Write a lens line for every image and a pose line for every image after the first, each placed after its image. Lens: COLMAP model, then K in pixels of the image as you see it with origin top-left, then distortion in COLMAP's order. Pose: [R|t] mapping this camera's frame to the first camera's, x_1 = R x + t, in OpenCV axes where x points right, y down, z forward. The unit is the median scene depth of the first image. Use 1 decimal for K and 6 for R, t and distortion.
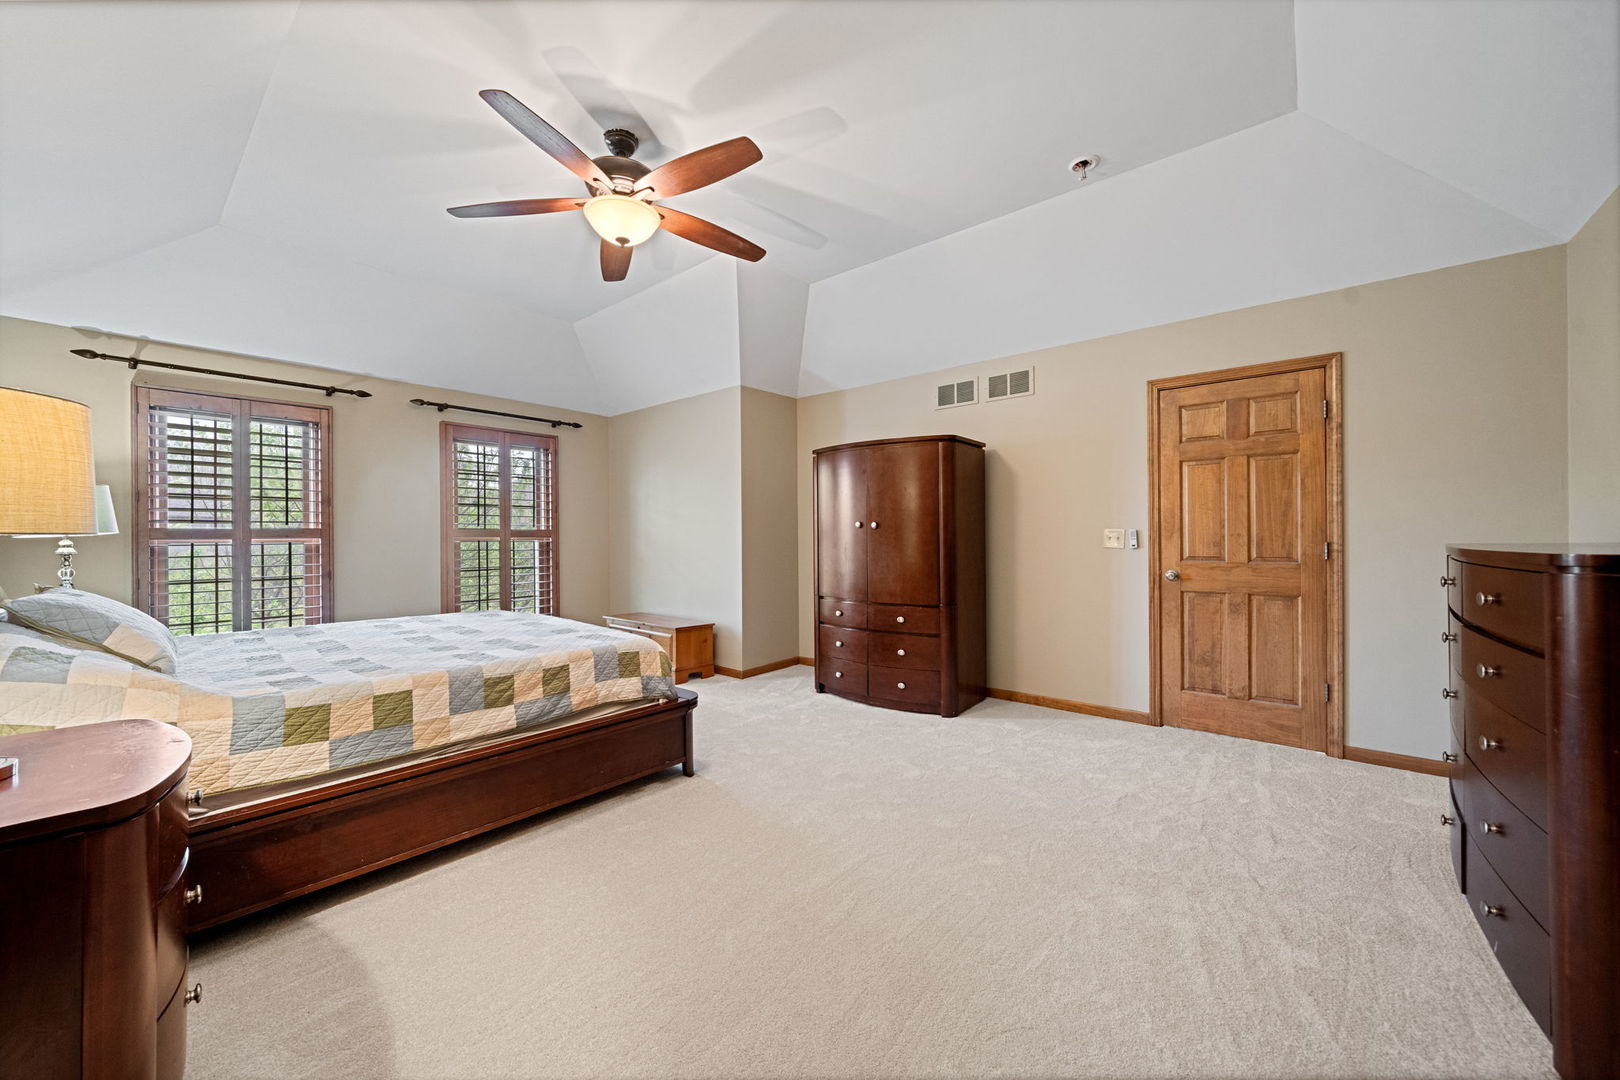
lens RADIAL K [[625.3, 0, 801.5], [0, 625.3, 534.2], [0, 0, 1]] dist [-0.000015, 0.000076]
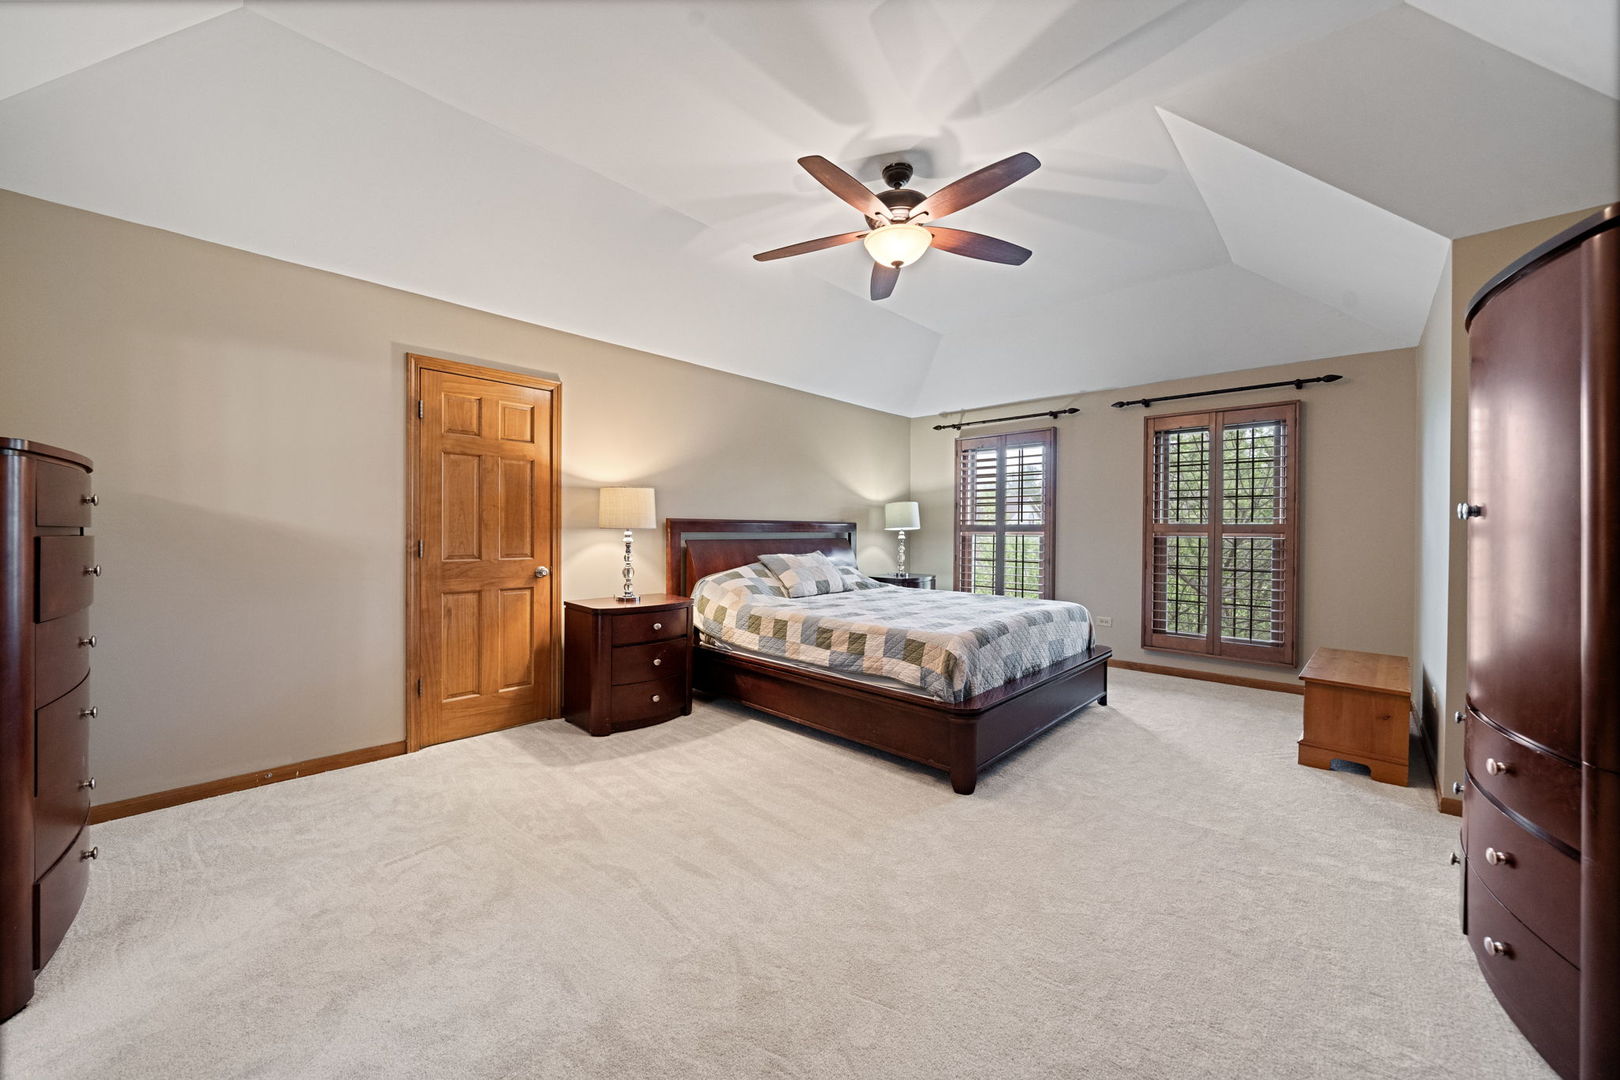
lens RADIAL K [[596.6, 0, 802.3], [0, 596.6, 559.1], [0, 0, 1]] dist [-0.000841, -0.000025]
pose [[-0.065777, 0.052334, -0.996461, 0.602759], [-0.004513, 0.998598, 0.052744, -0.000704], [0.997824, 0.007966, -0.065449, 0.717988]]
